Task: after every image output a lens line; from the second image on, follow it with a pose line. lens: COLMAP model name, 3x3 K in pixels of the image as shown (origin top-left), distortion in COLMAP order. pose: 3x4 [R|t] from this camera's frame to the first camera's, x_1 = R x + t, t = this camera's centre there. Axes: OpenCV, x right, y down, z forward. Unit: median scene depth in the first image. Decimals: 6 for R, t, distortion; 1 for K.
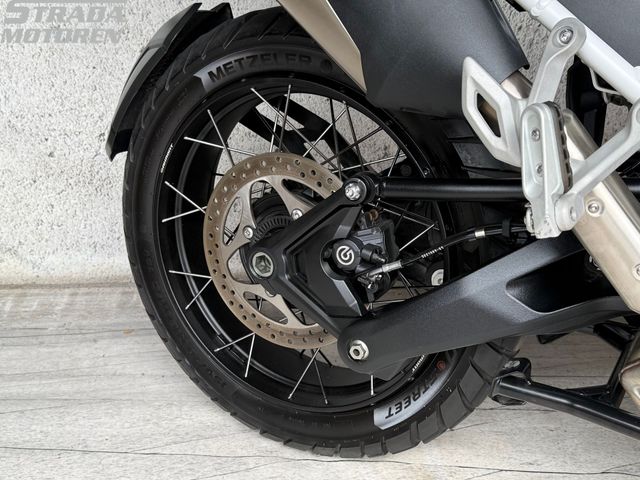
lens RADIAL K [[766.7, 0, 320.0], [0, 766.7, 240.0], [0, 0, 1]] dist [0.211477, -0.495313]
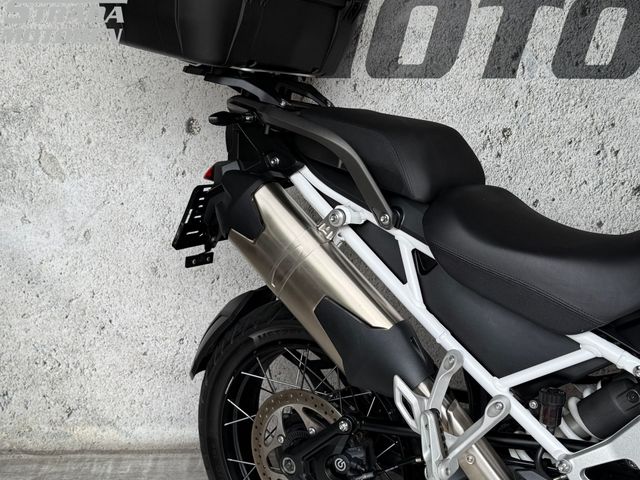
lens RADIAL K [[766.7, 0, 320.0], [0, 766.7, 240.0], [0, 0, 1]] dist [0.211477, -0.495313]
pose [[0.997976, 0.002459, -0.063542, 0.080696], [-0.010915, 0.991044, -0.133087, -0.197203], [0.062646, 0.133511, 0.989065, -0.563158]]
